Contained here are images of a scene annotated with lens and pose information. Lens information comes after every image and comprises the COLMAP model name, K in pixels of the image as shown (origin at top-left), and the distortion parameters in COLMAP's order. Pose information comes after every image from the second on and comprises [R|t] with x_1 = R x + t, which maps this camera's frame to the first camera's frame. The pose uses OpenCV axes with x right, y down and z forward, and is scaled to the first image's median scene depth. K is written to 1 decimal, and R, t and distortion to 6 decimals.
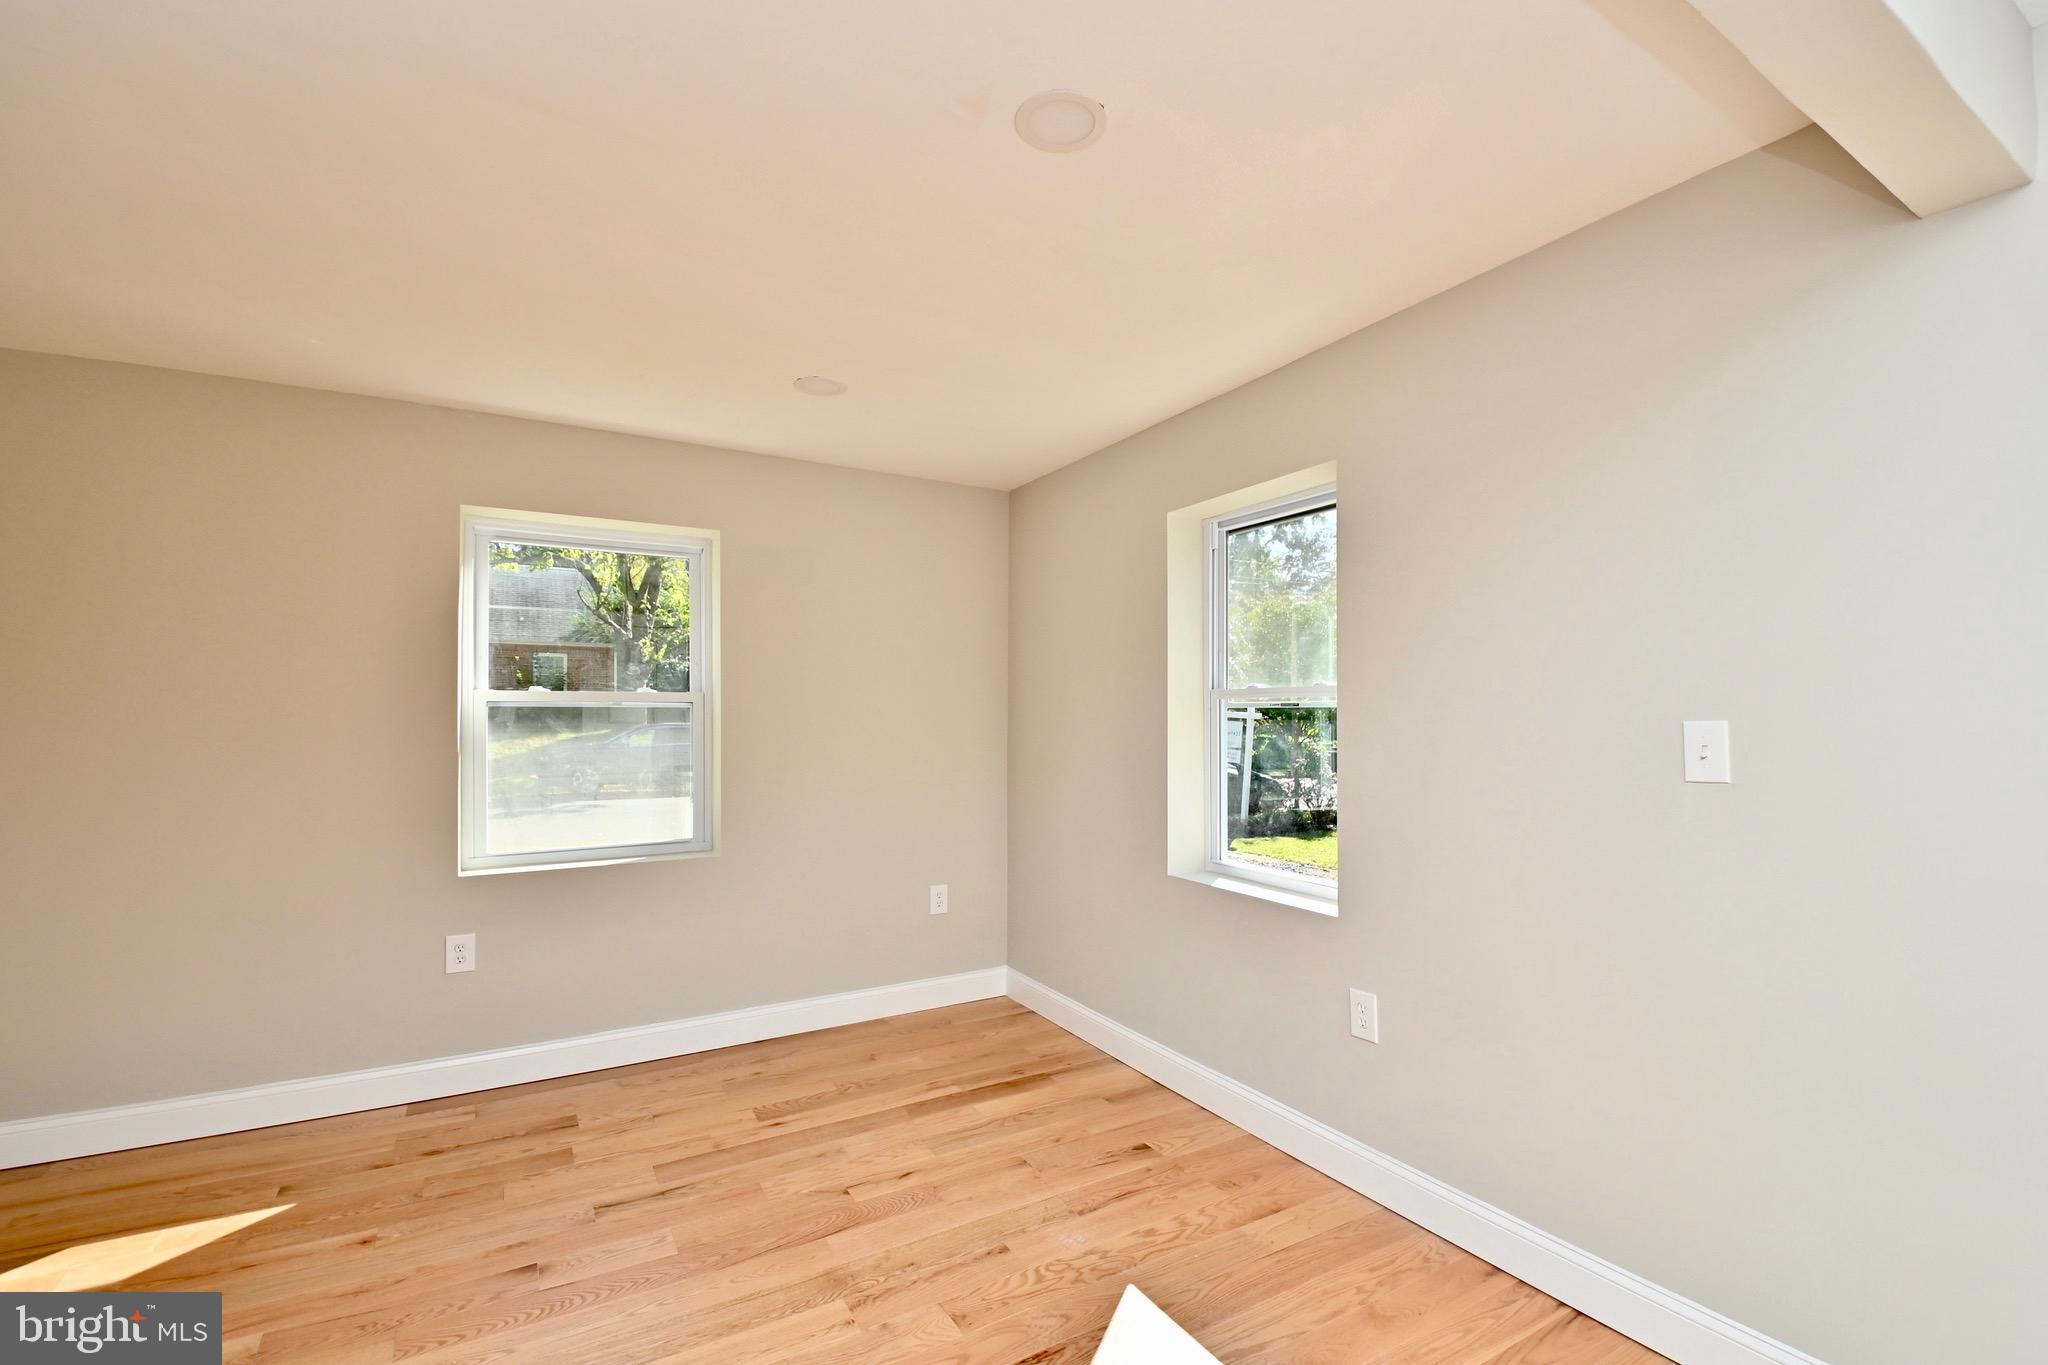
lens RADIAL K [[897.0, 0, 1040.4], [0, 897.0, 707.1], [0, 0, 1]] dist [0.007656, -0.017331]
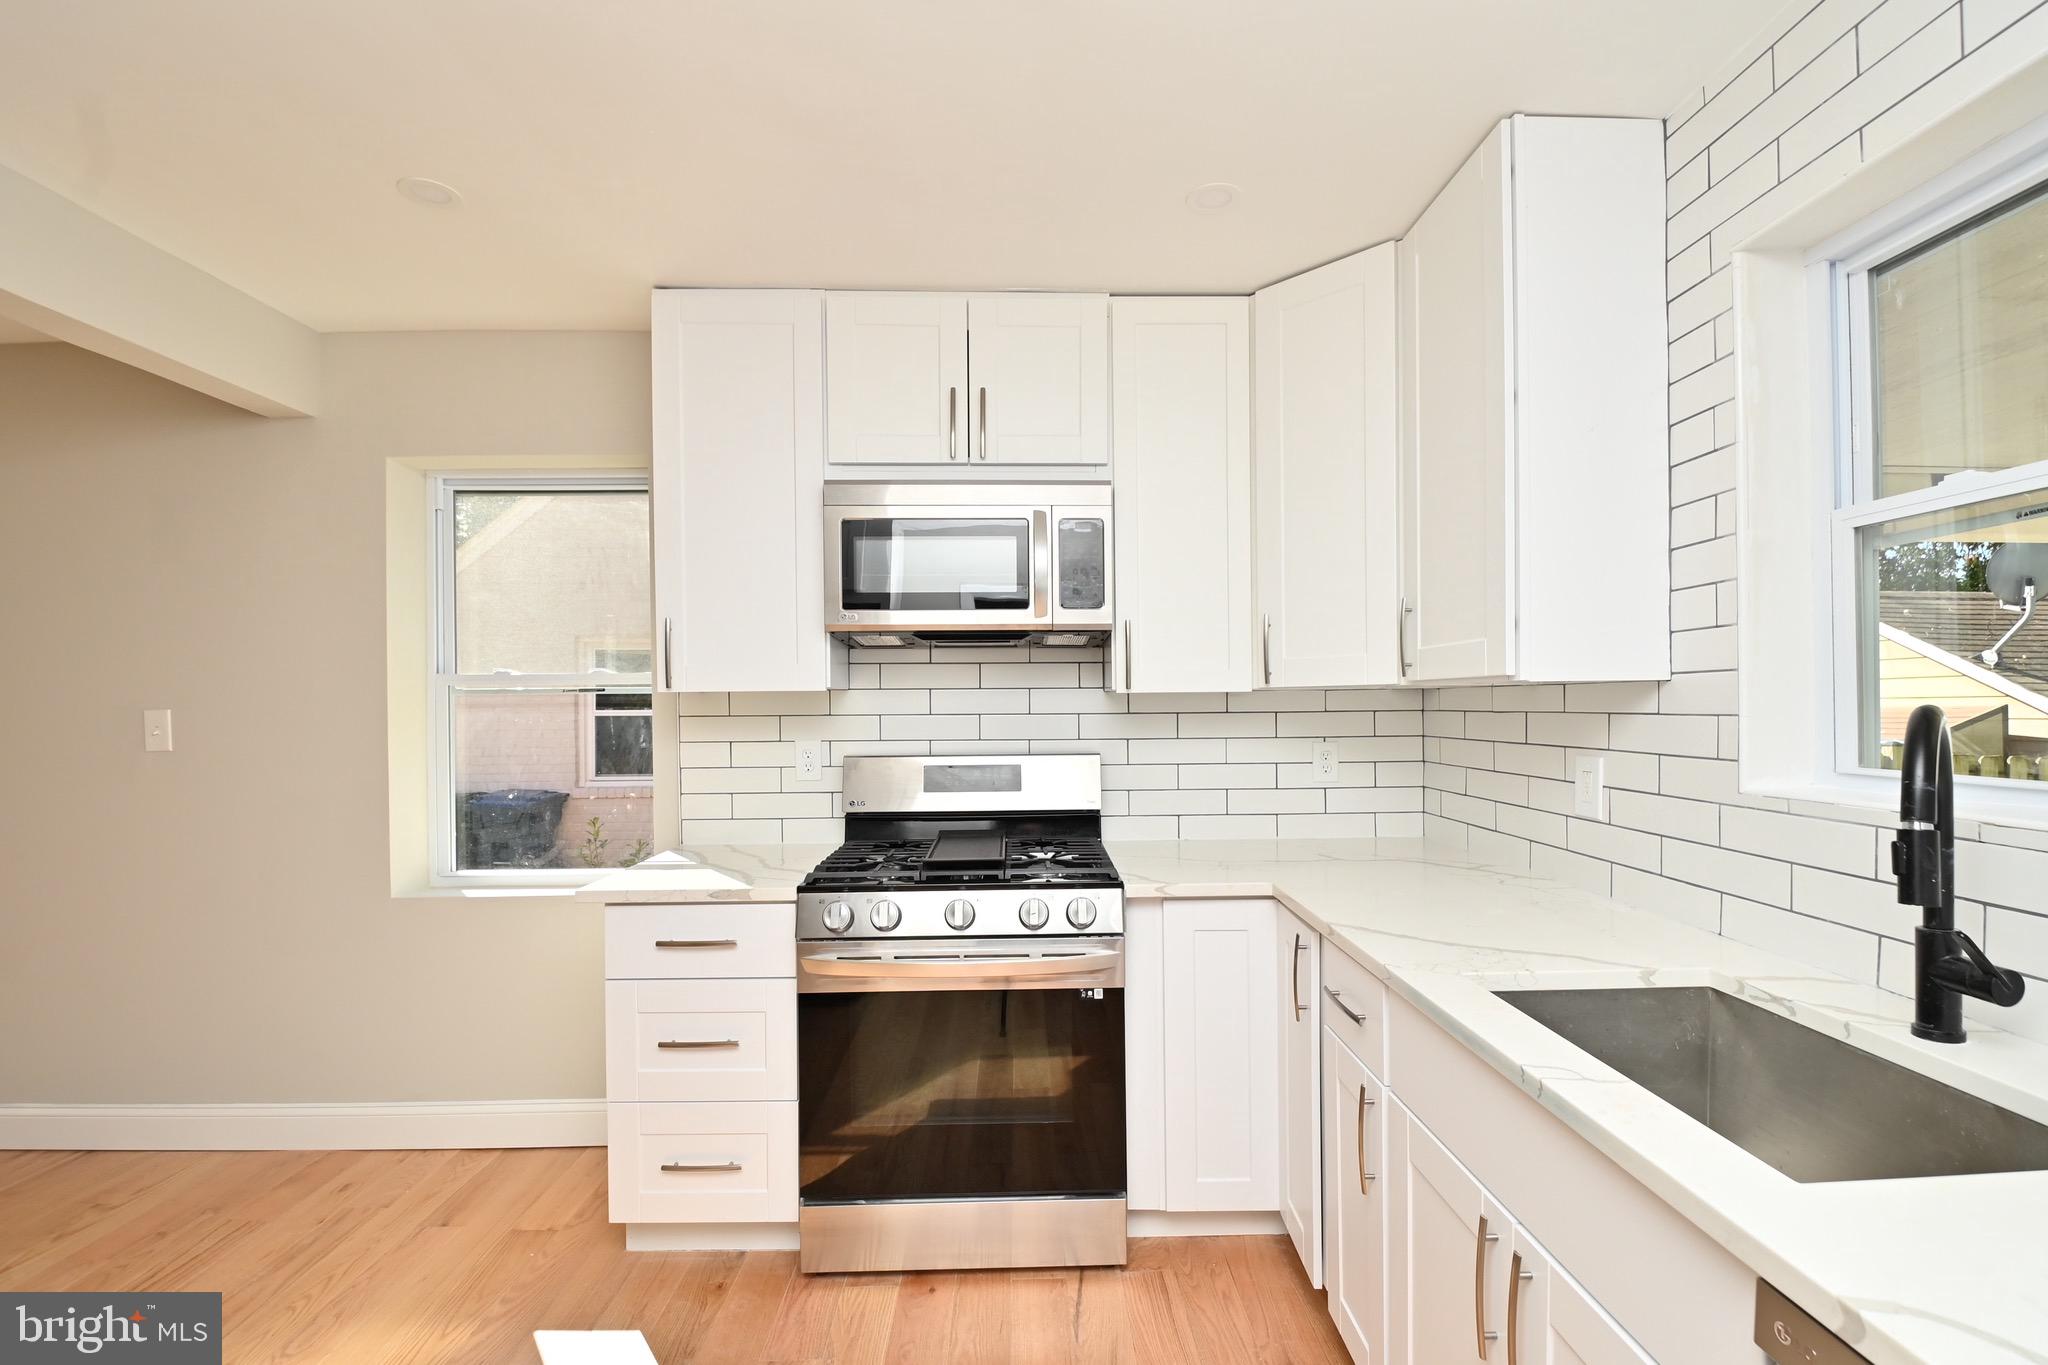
lens RADIAL K [[897.0, 0, 1044.0], [0, 897.0, 718.3], [0, 0, 1]] dist [0.007656, -0.017331]
pose [[0.485241, -0.019043, 0.874173, 0.115975], [0.002409, 0.999788, 0.020442, 0.003197], [-0.874377, -0.007814, 0.485184, -0.636904]]
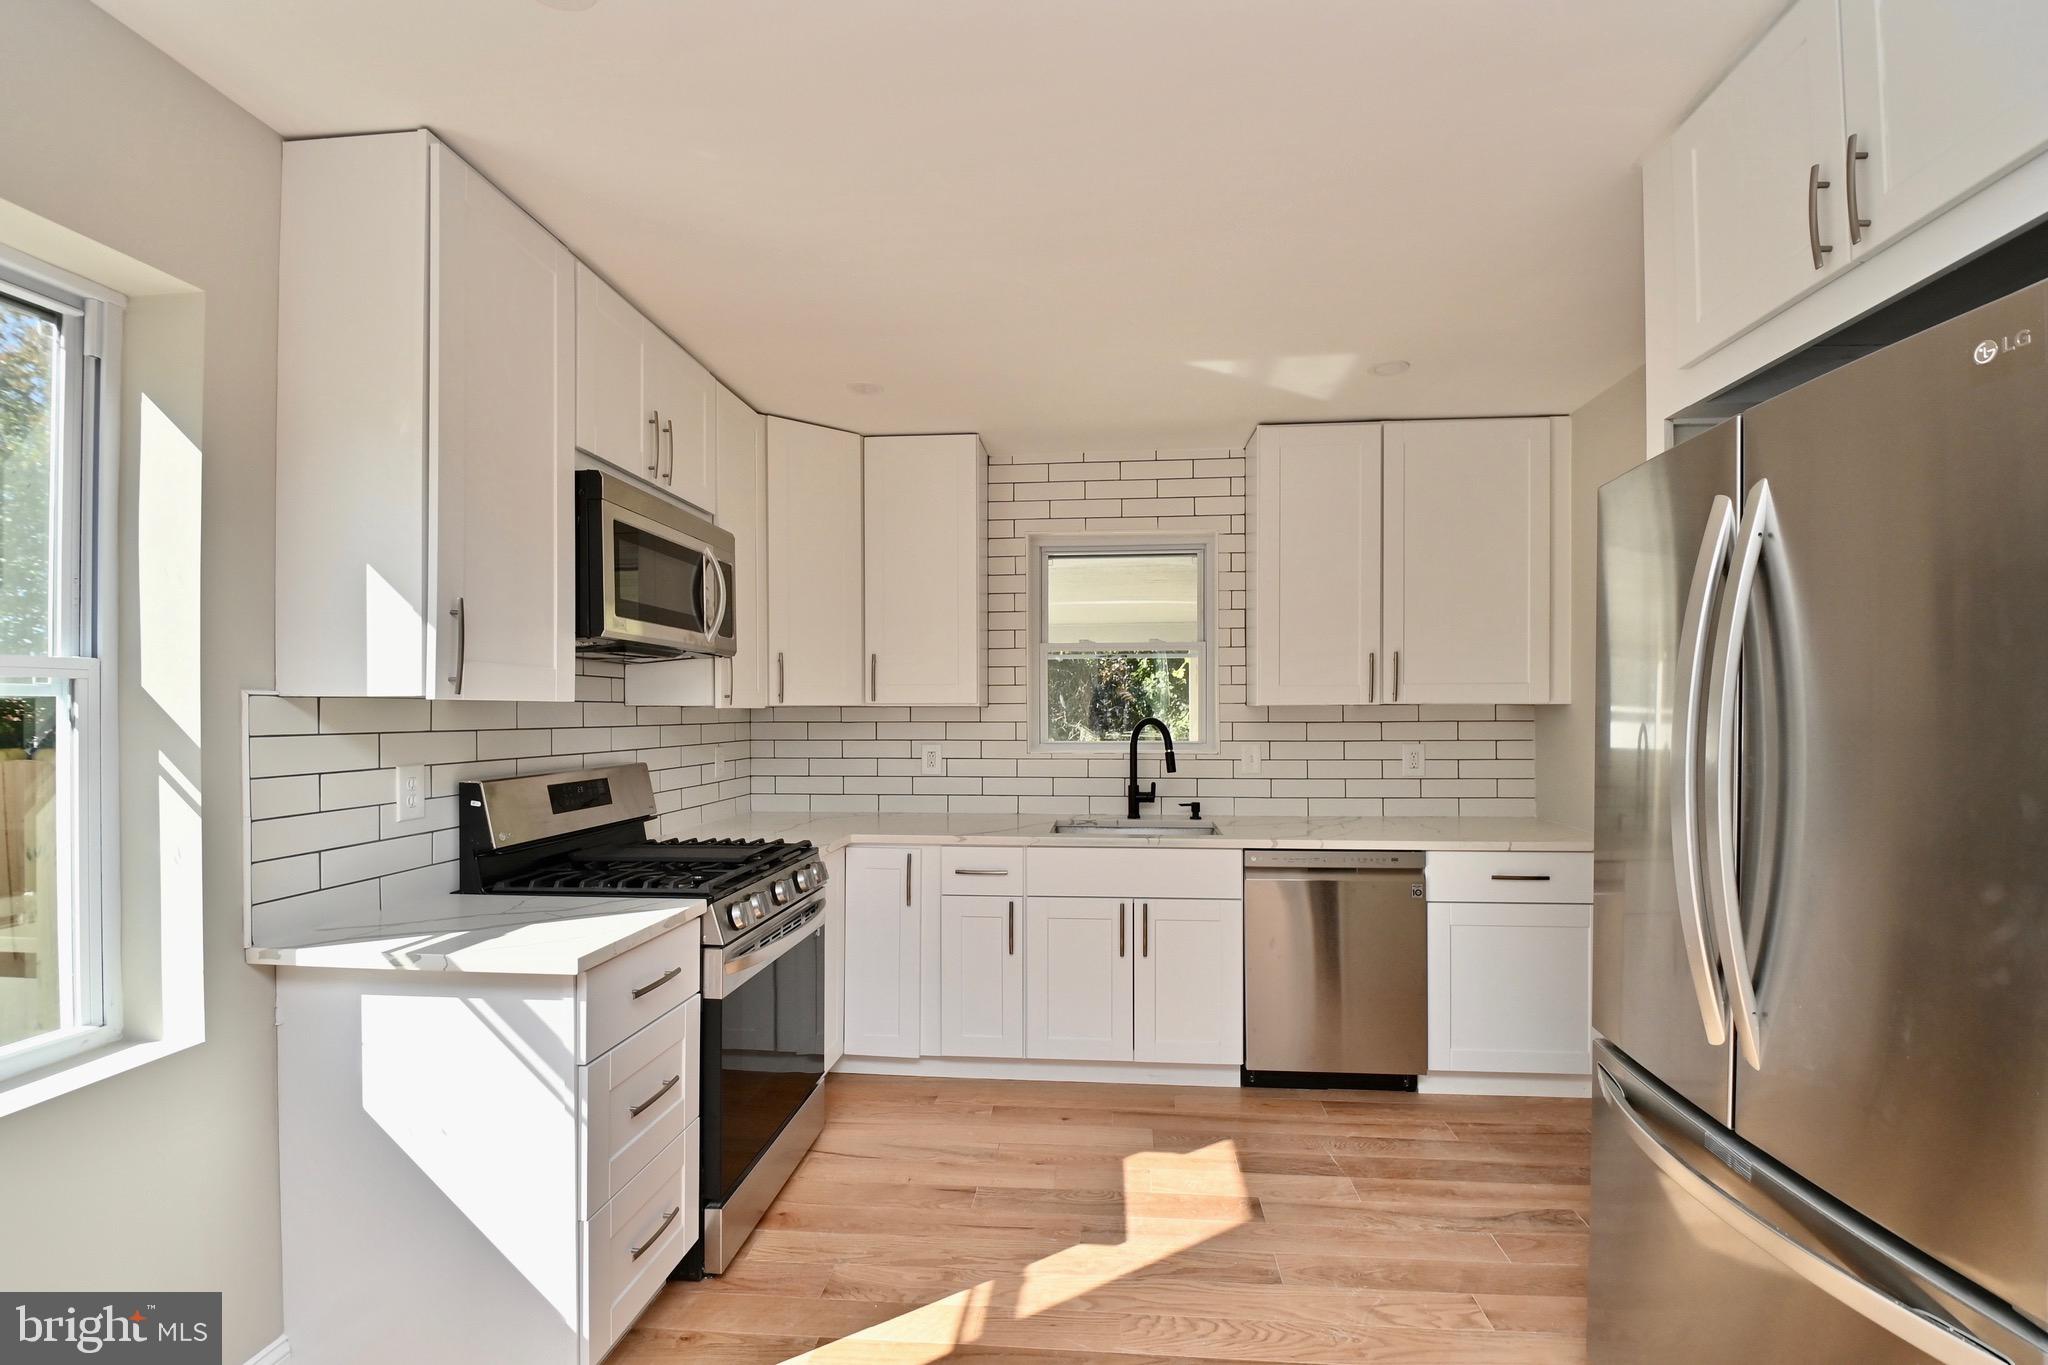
lens RADIAL K [[897.0, 0, 1038.2], [0, 897.0, 709.2], [0, 0, 1]] dist [0.007656, -0.017331]
pose [[-0.811700, 0.005583, 0.584048, 0.004011], [0.001635, 0.999972, -0.007287, 0.006846], [-0.584073, -0.004960, -0.811686, 0.350405]]
